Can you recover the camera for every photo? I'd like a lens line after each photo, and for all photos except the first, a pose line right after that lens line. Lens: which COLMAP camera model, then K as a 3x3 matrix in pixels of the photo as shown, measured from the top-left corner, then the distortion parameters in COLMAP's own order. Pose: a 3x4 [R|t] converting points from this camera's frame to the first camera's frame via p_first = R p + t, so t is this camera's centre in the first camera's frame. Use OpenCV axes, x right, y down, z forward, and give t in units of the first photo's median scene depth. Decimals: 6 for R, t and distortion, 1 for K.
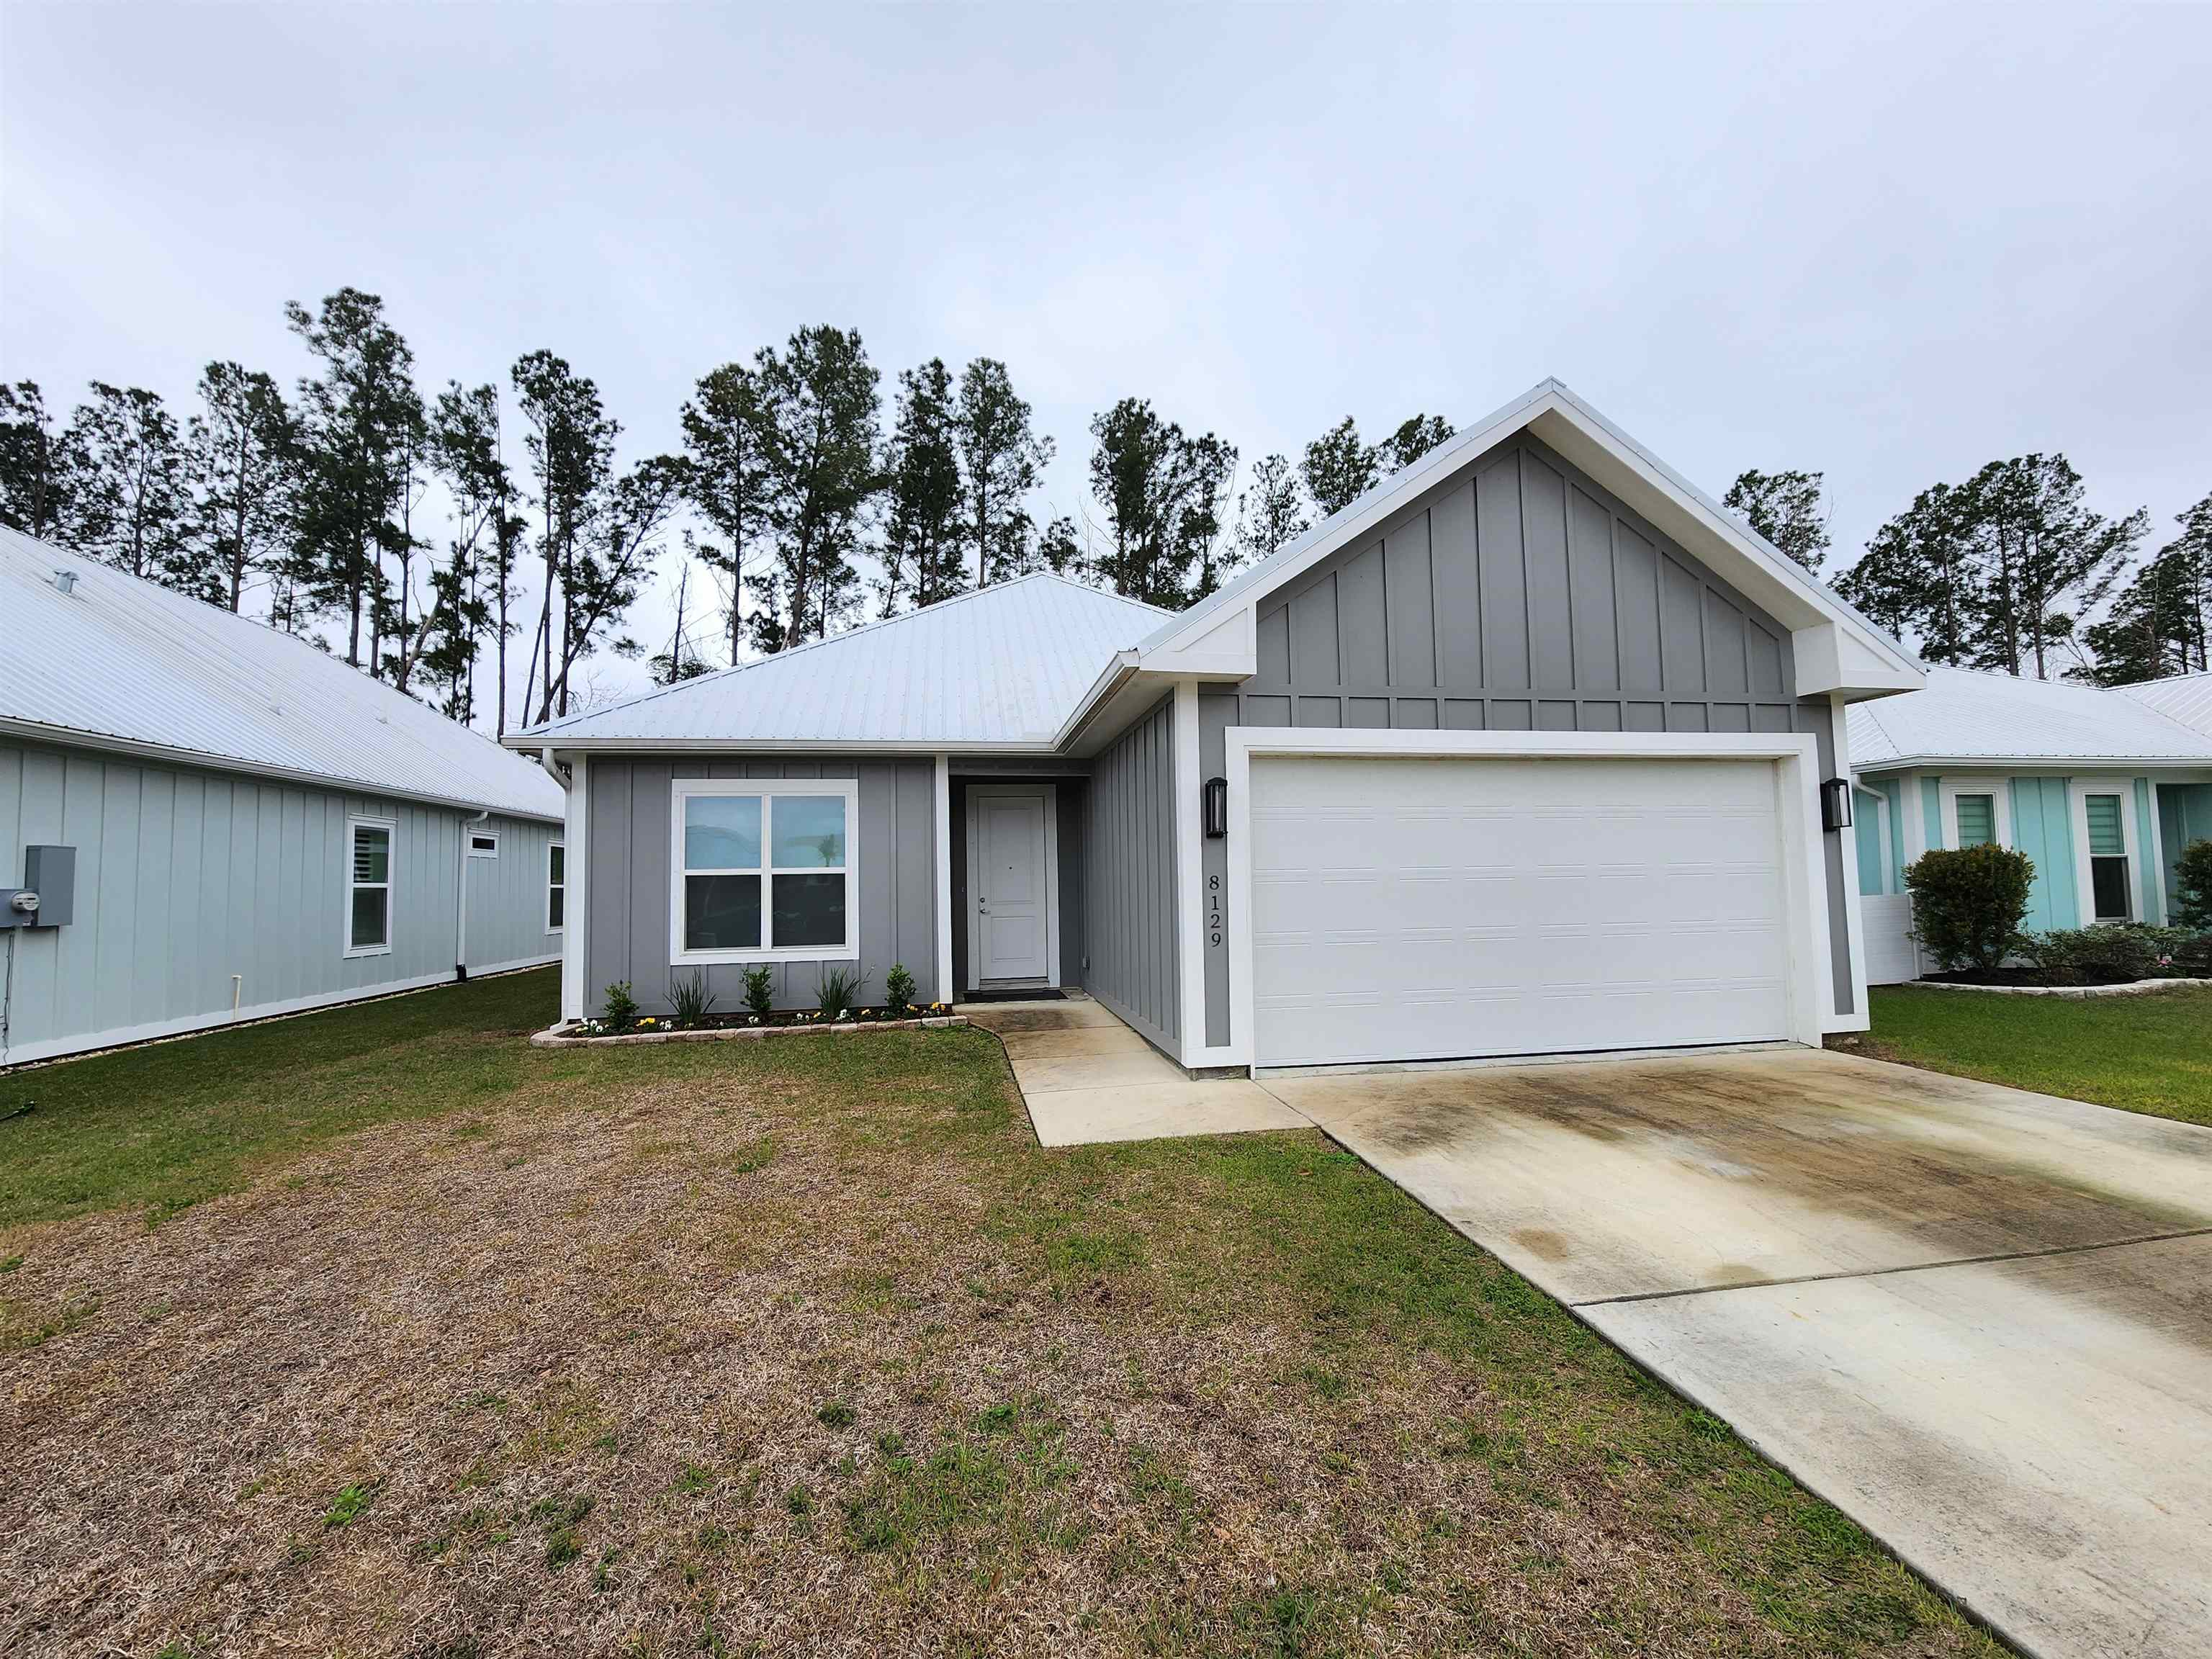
lens RADIAL K [[909.1, 0, 1106.4], [0, 909.1, 833.2], [0, 0, 1]] dist [0.001299, 0.000177]
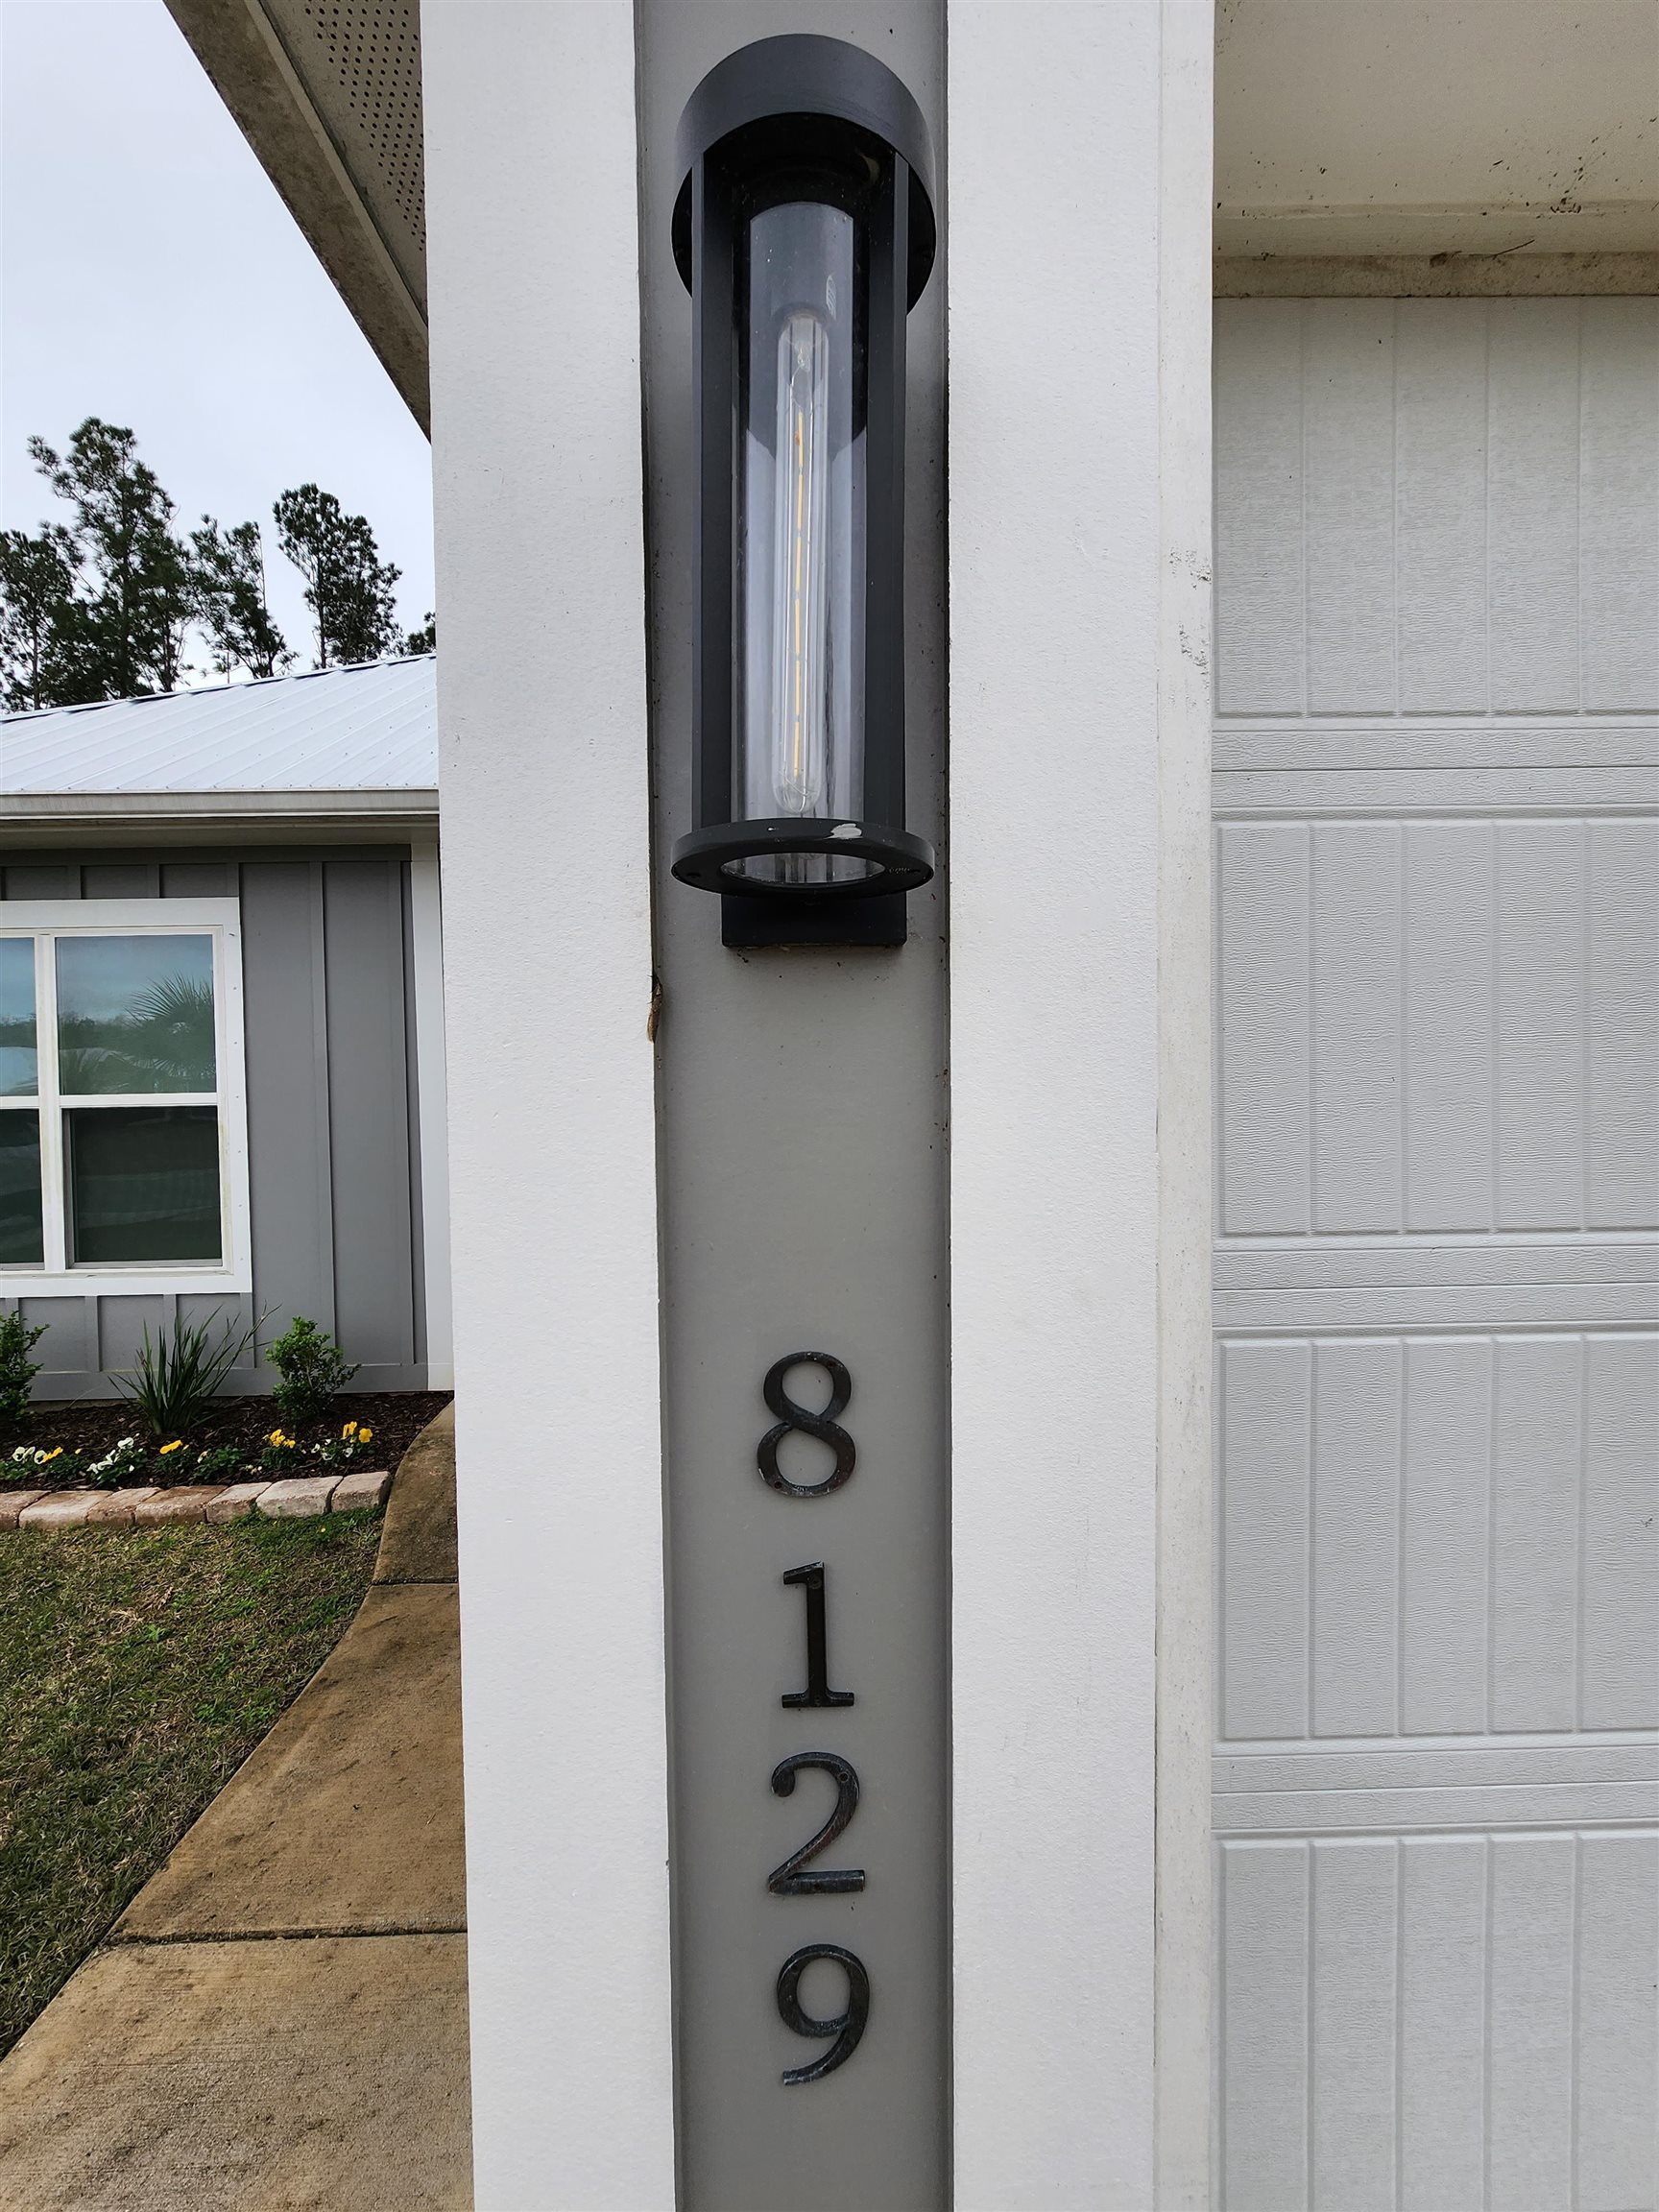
lens RADIAL K [[909.1, 0, 830.9], [0, 909.1, 1102.2], [0, 0, 1]] dist [0.001299, 0.000177]
pose [[0.990302, 0.009748, -0.138590, 0.020624], [0.001768, 0.996570, 0.082731, 0.001366], [0.138921, -0.082174, 0.986888, 0.150763]]
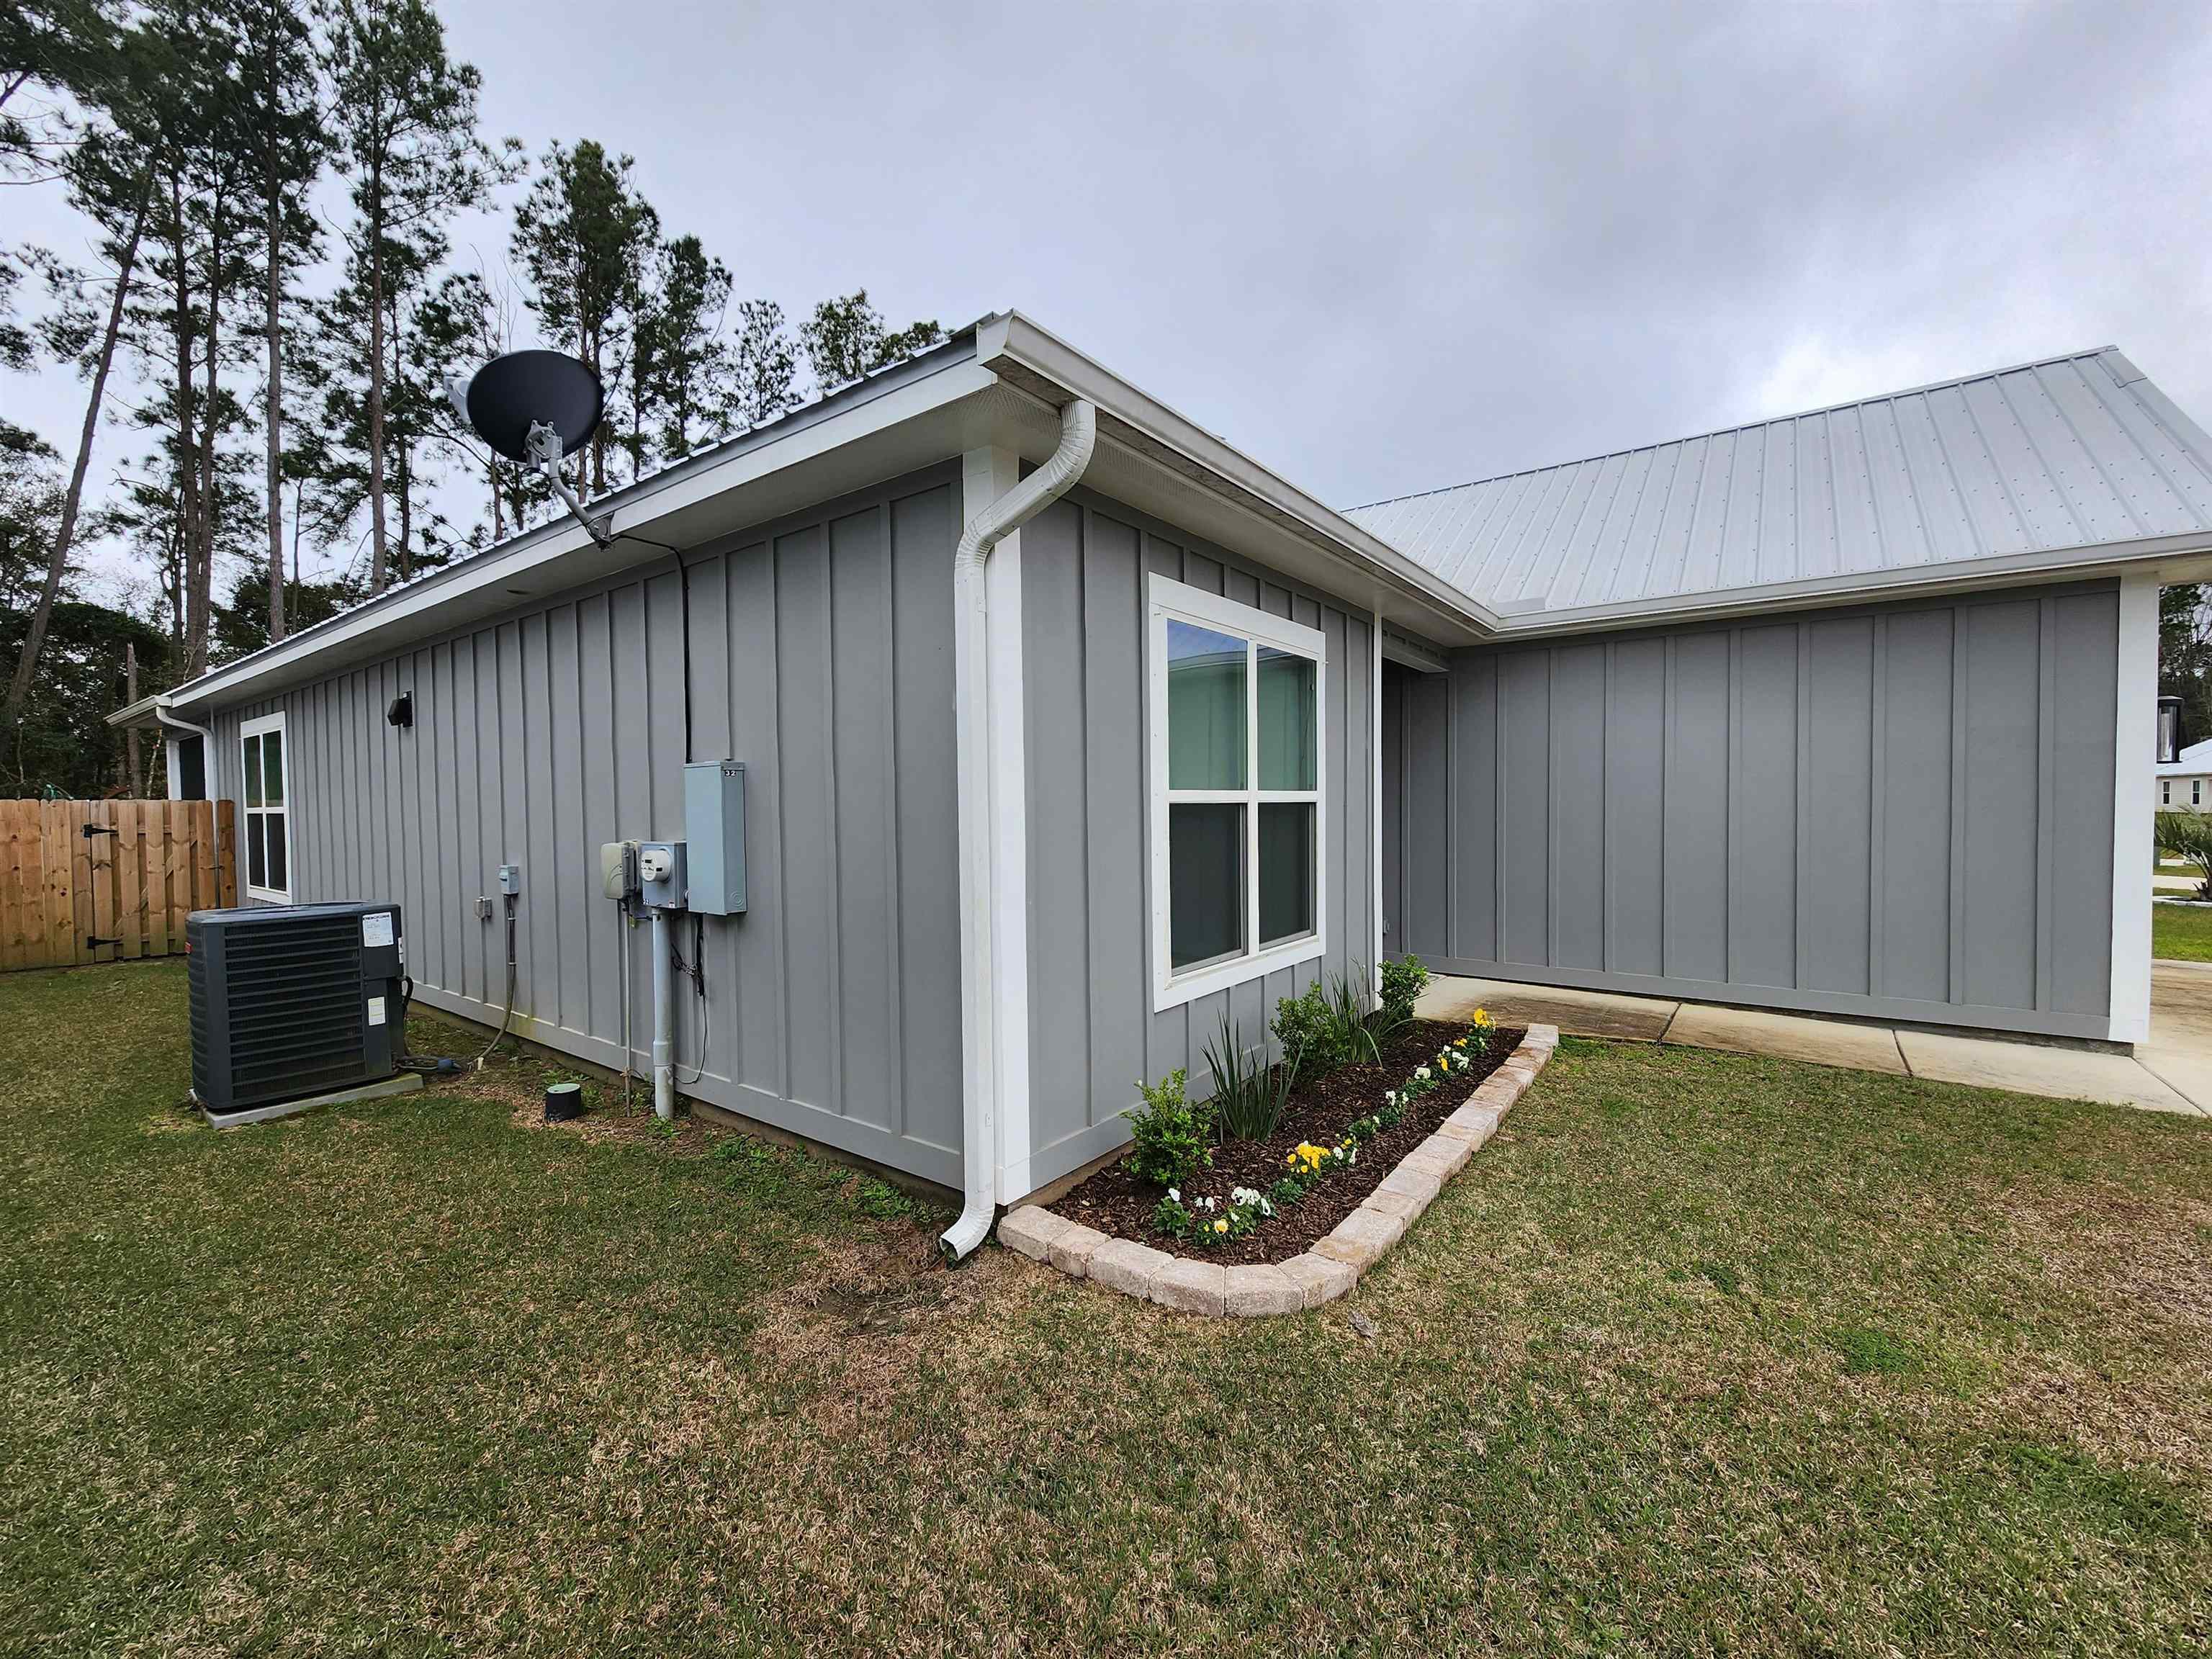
lens RADIAL K [[909.1, 0, 1100.3], [0, 909.1, 829.9], [0, 0, 1]] dist [0.001299, 0.000177]
pose [[0.735204, -0.000784, 0.677846, -0.191679], [-0.049368, 0.997282, 0.054699, 0.009410], [-0.676046, -0.073679, 0.733167, 0.173881]]
